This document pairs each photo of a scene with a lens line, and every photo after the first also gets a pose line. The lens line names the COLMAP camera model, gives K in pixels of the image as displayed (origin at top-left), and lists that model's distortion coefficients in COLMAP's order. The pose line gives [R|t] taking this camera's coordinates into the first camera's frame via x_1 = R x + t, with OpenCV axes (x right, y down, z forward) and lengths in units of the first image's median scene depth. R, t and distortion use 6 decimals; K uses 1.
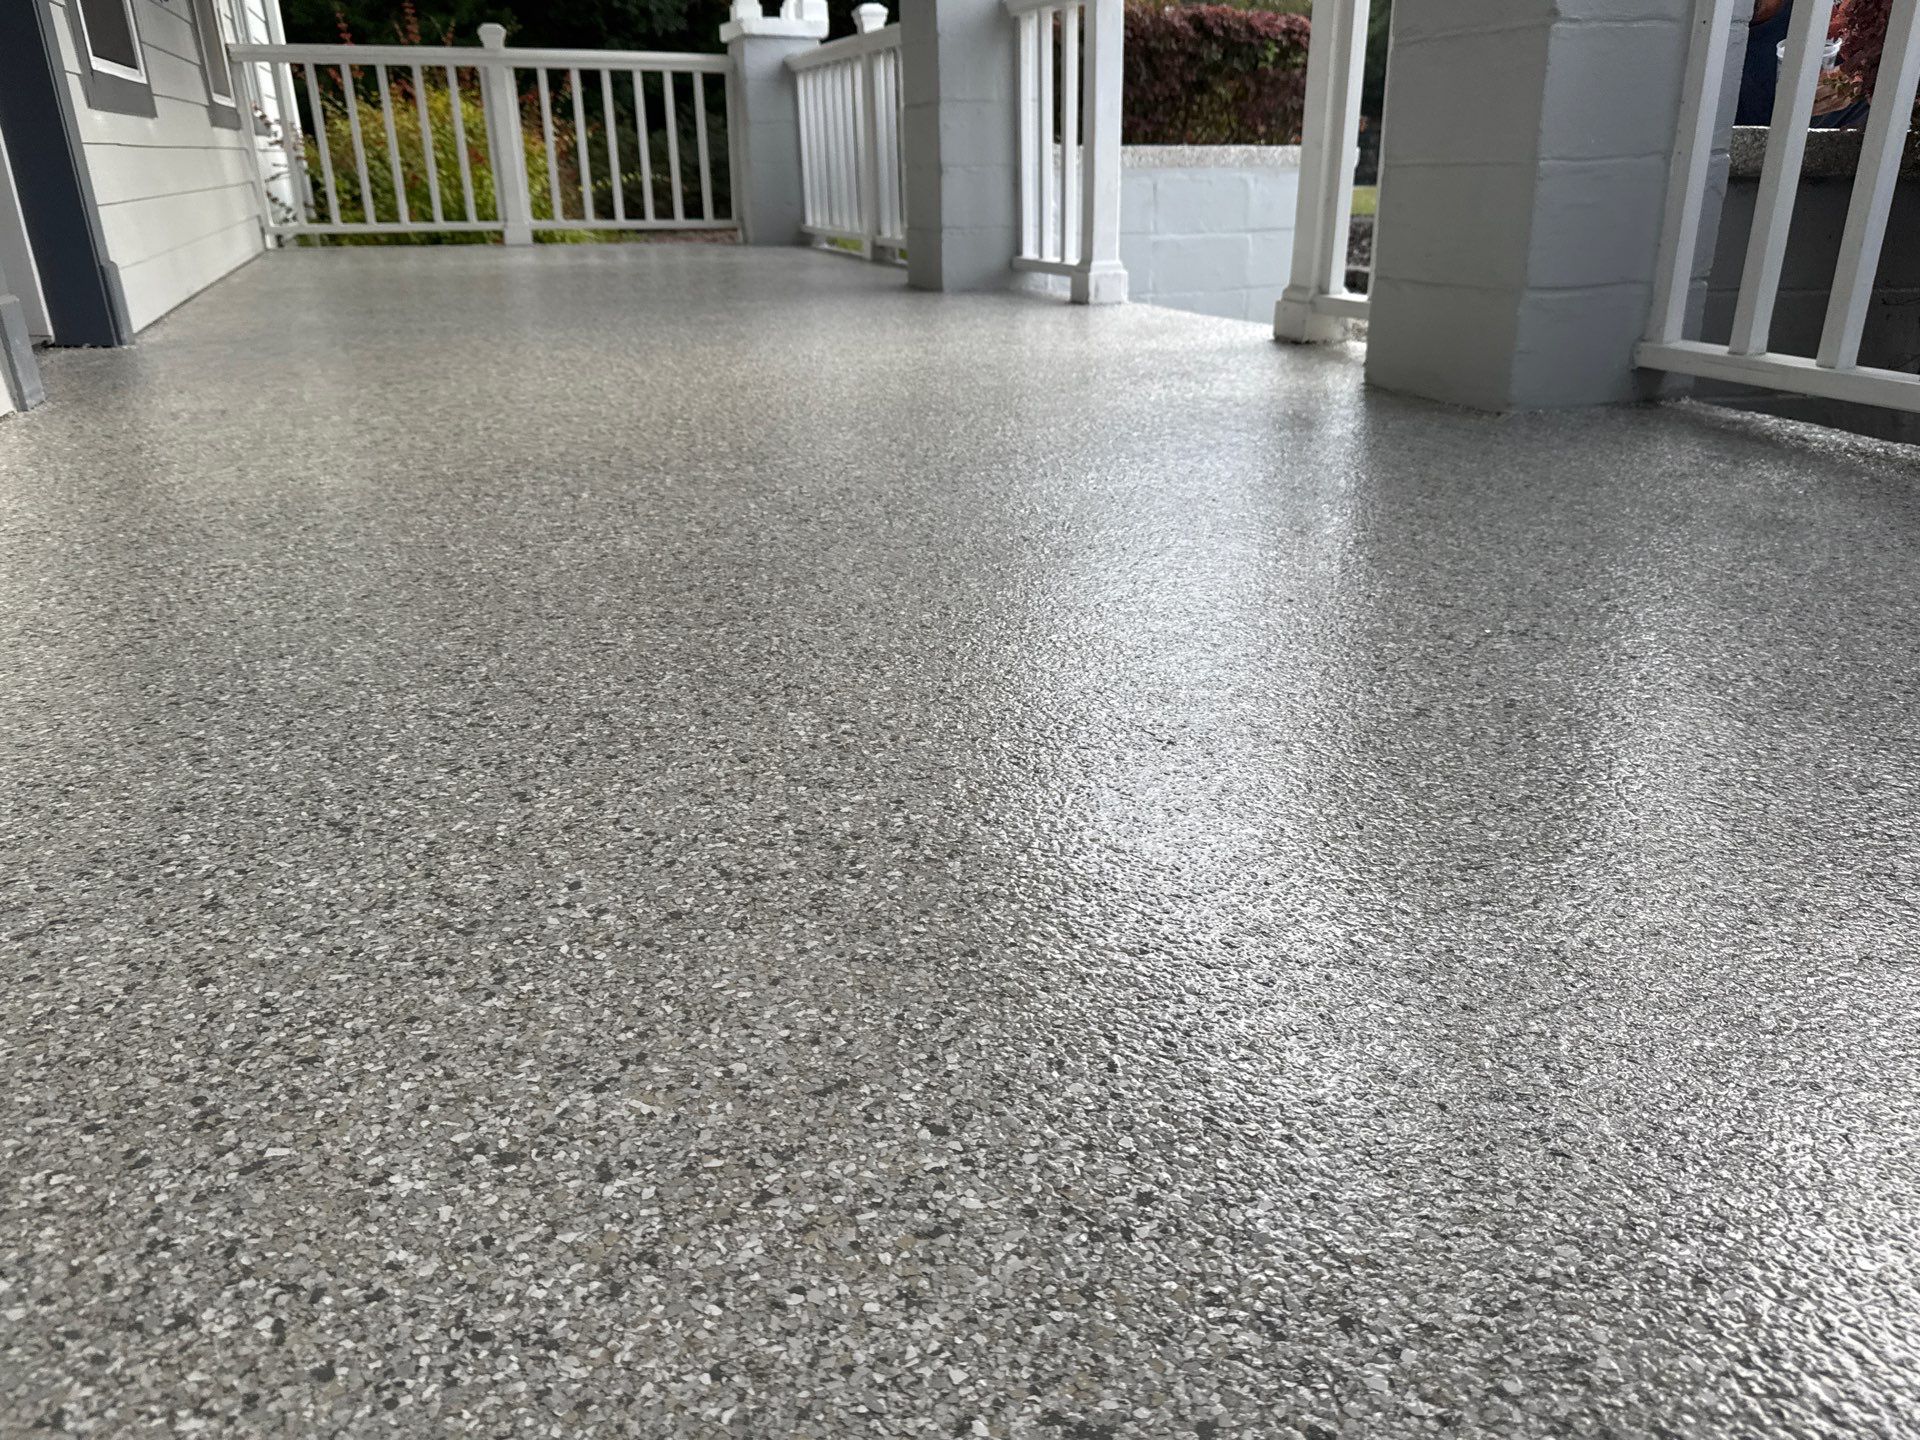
lens RADIAL K [[1409.6, 0, 943.0], [0, 1409.6, 724.5], [0, 0, 1]] dist [0.064663, -0.069319]
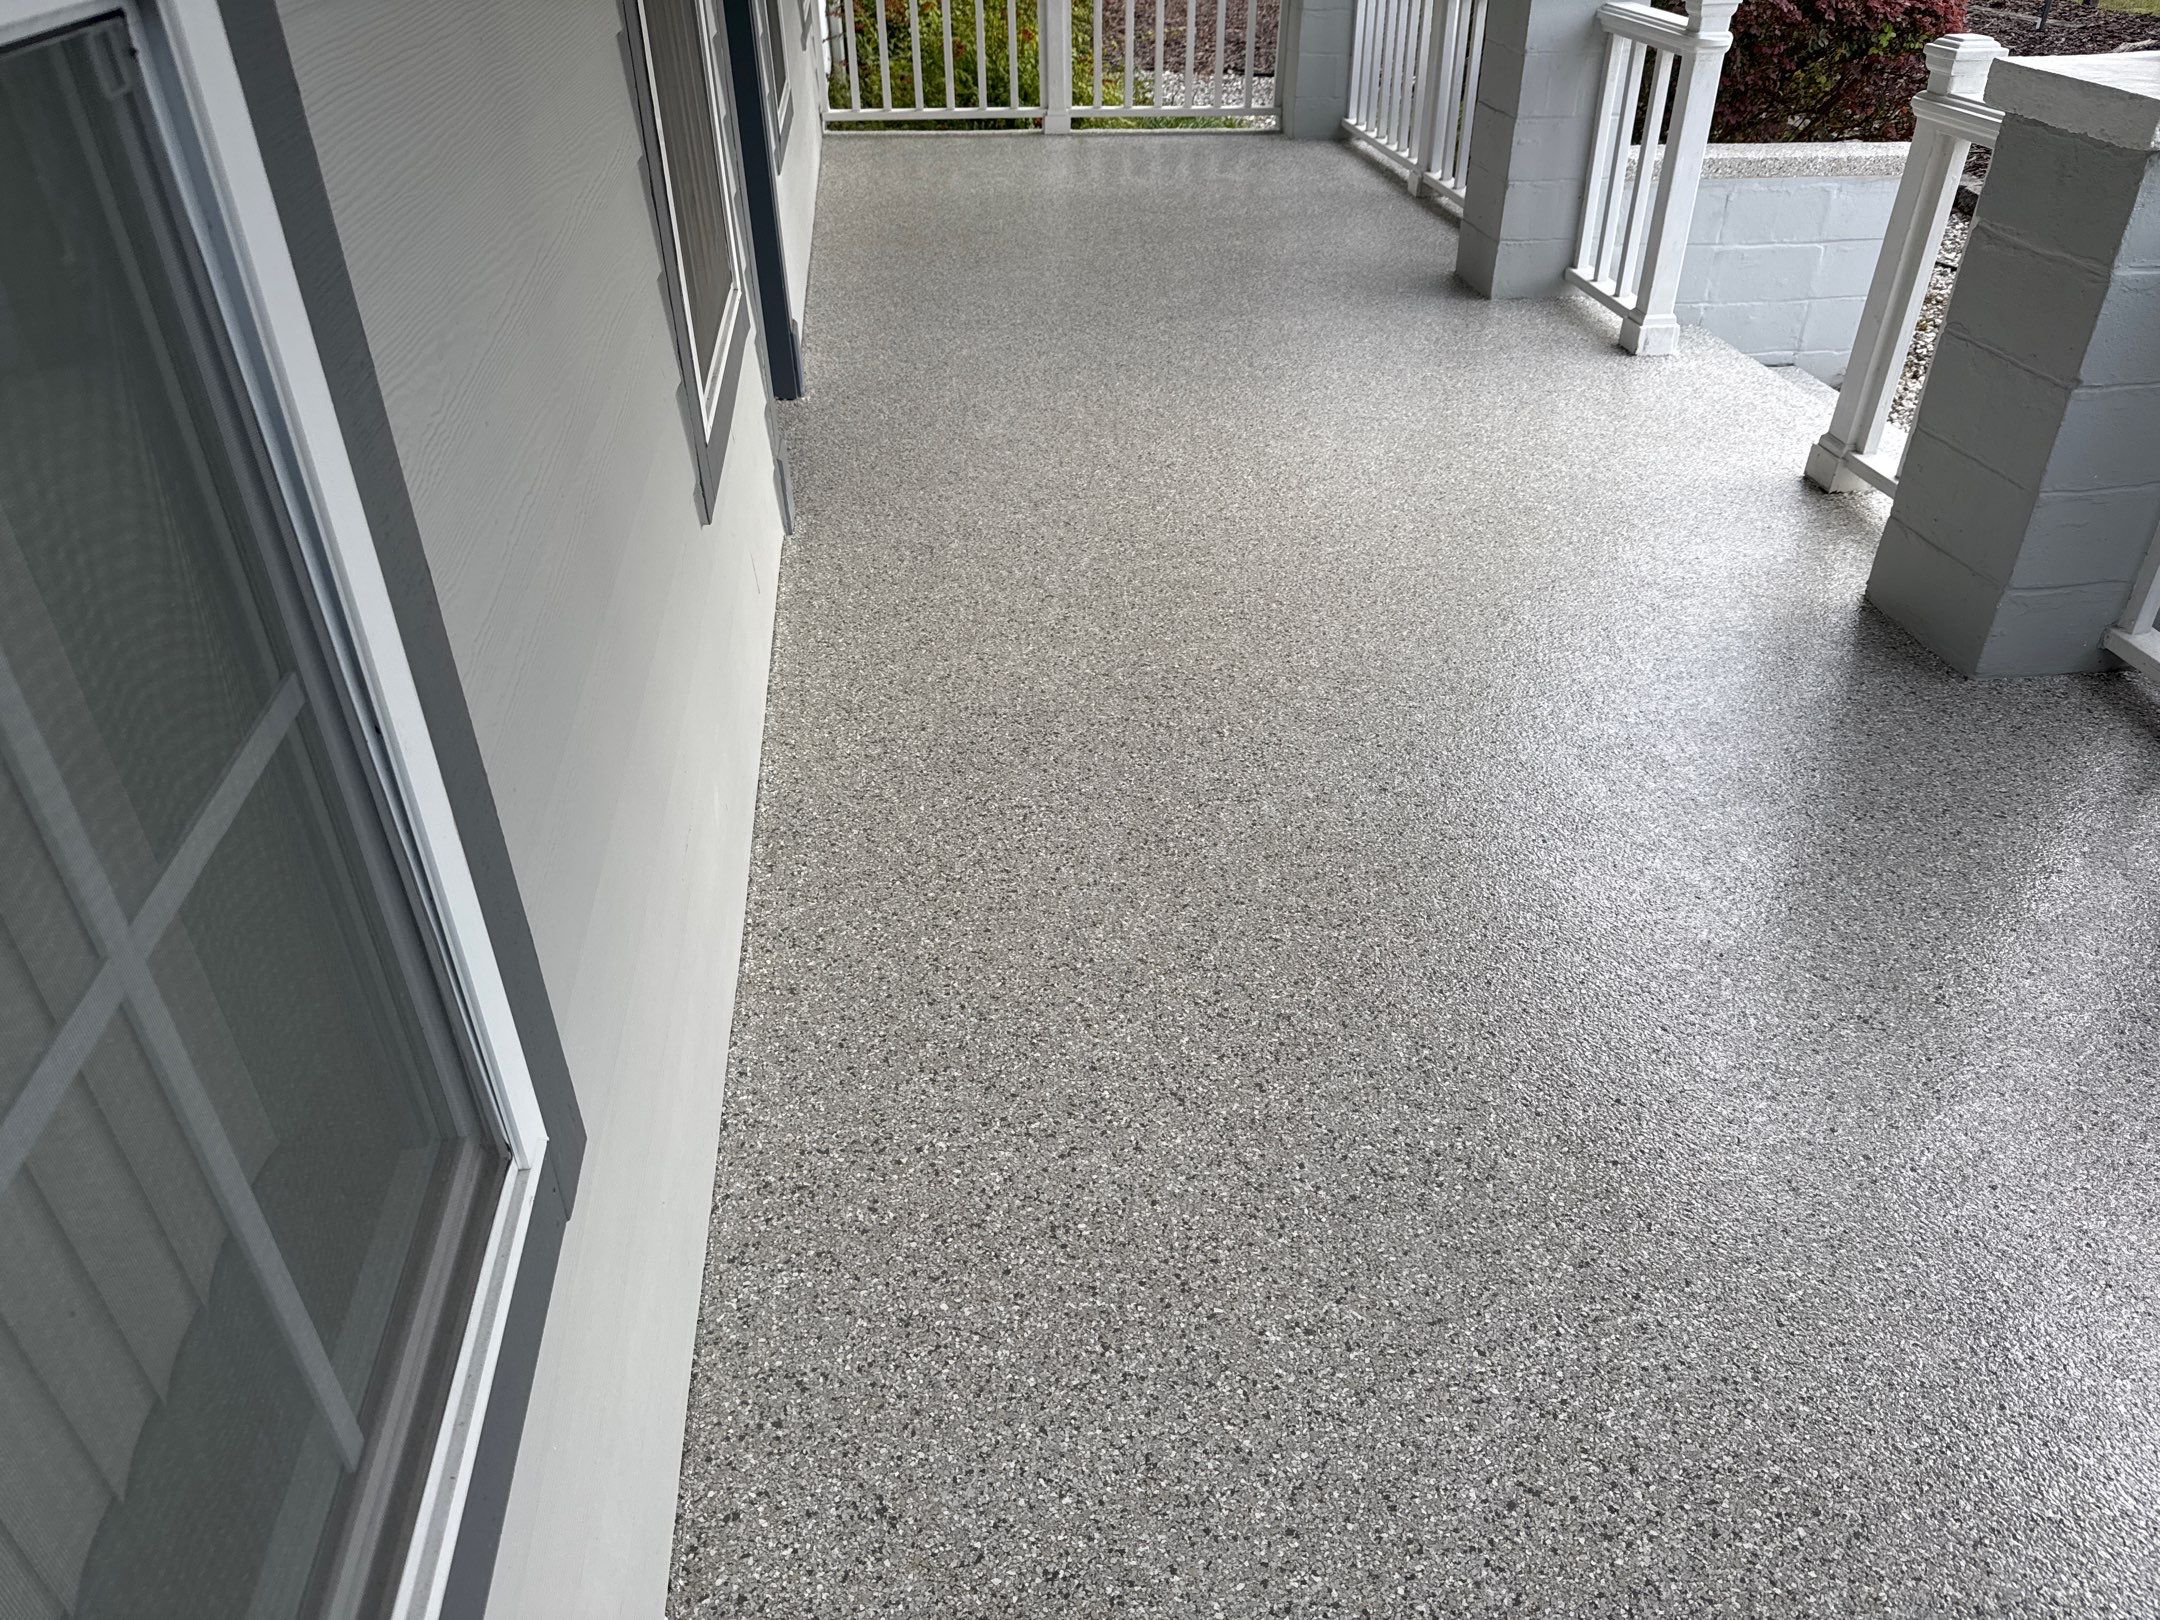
lens RADIAL K [[1585.8, 0, 1058.0], [0, 1585.8, 808.3], [0, 0, 1]] dist [0.064663, -0.069319]
pose [[0.975707, 0.133824, -0.173456, -0.257506], [-0.093833, 0.970725, 0.221108, -0.833631], [0.197967, -0.199461, 0.959700, -1.153770]]
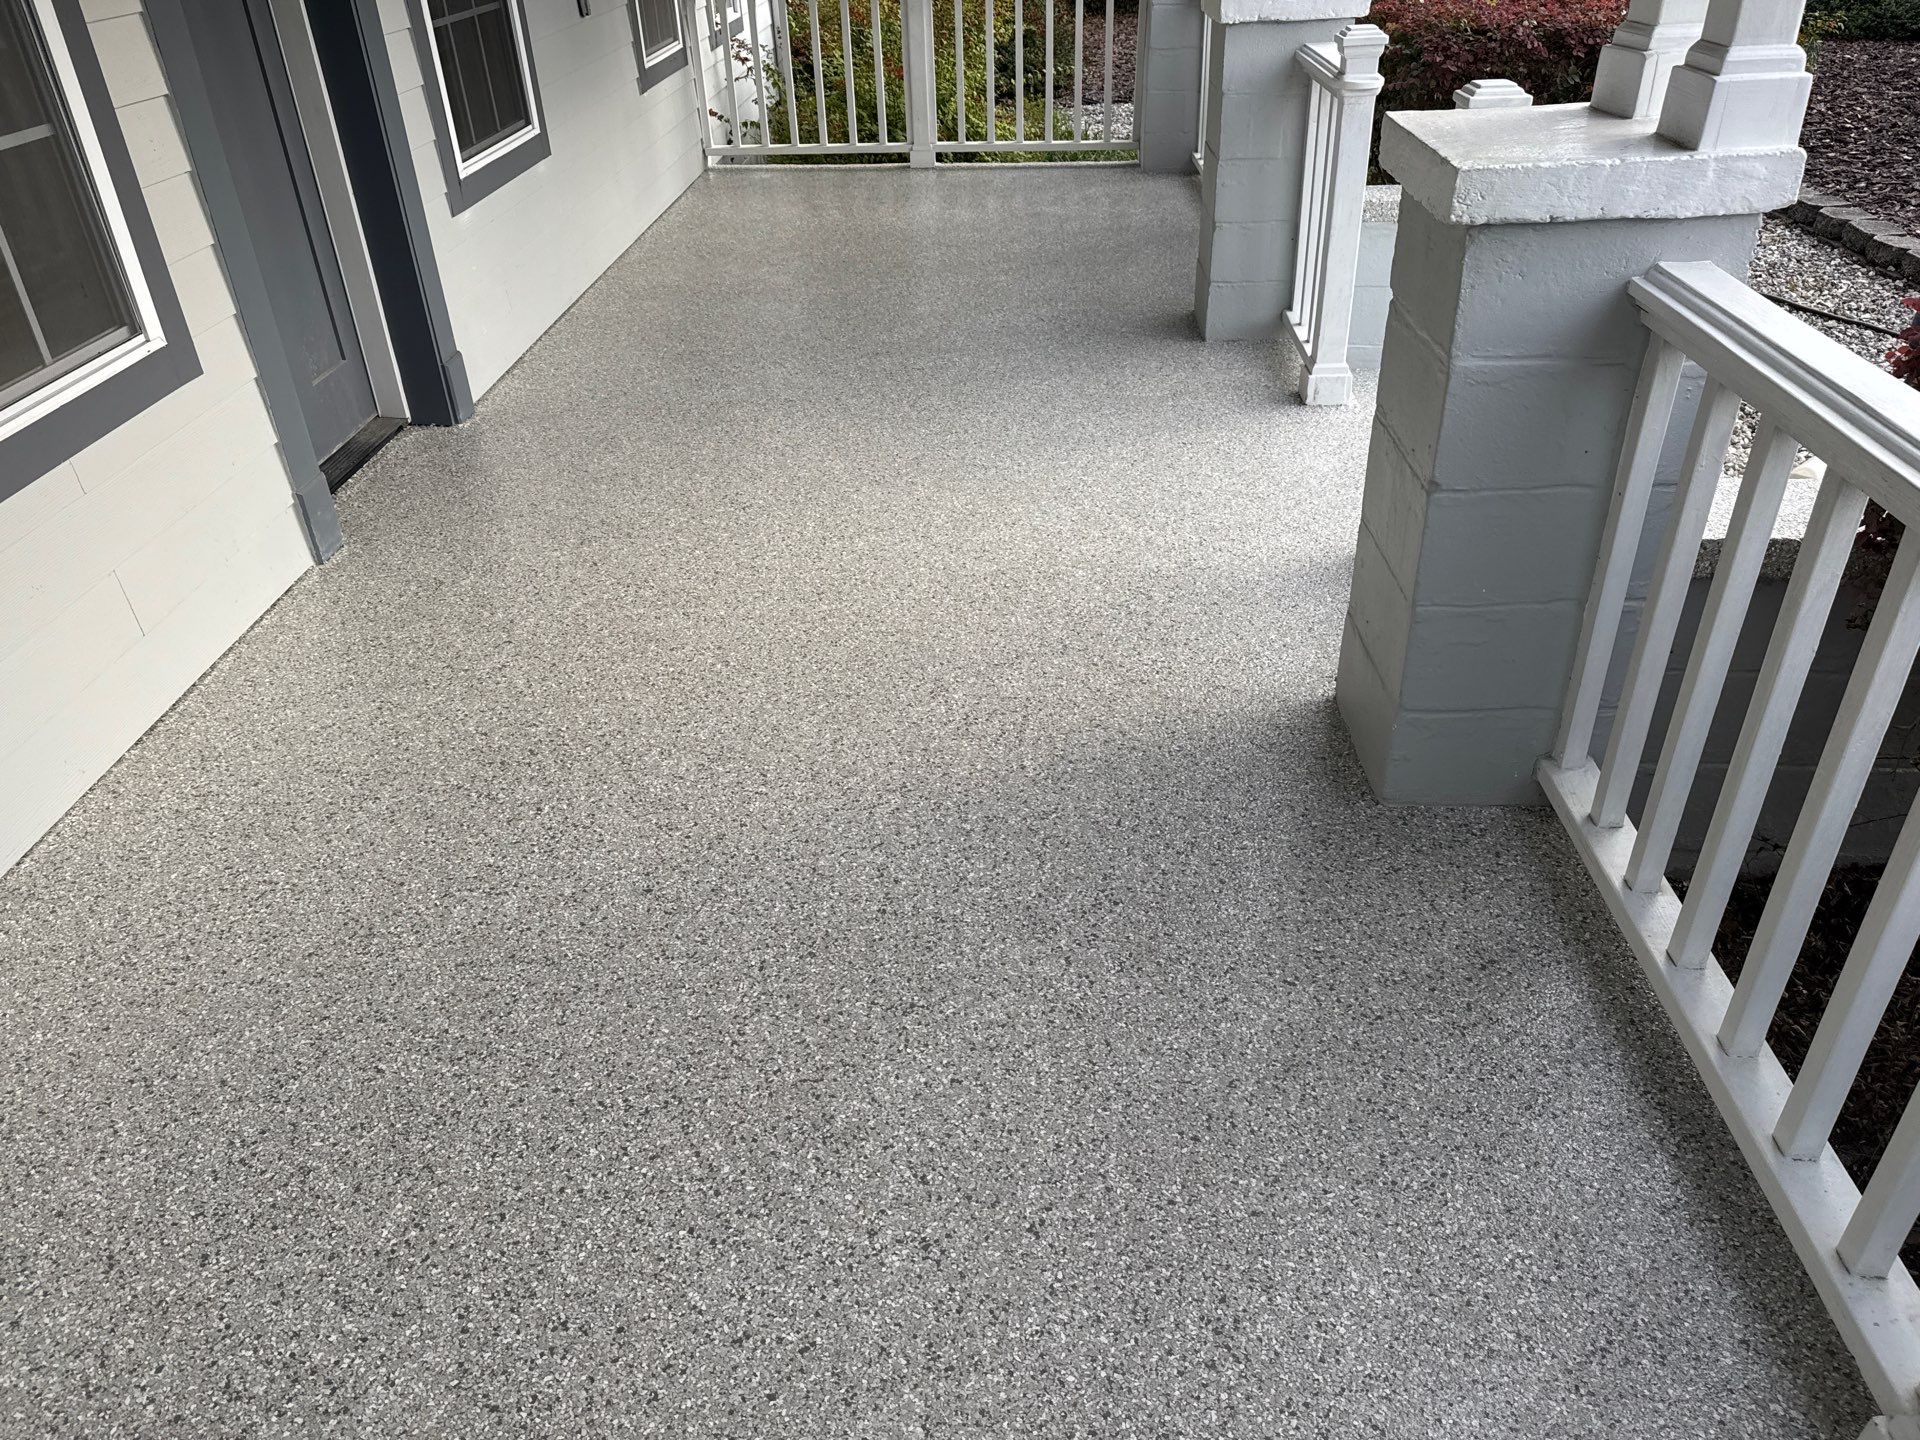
lens RADIAL K [[1409.6, 0, 975.2], [0, 1409.6, 727.5], [0, 0, 1]] dist [0.064663, -0.069319]
pose [[0.925723, 0.191521, -0.326124, 1.096973], [-0.121840, 0.967349, 0.222240, -1.158833], [0.358040, -0.165998, 0.918832, -0.178562]]
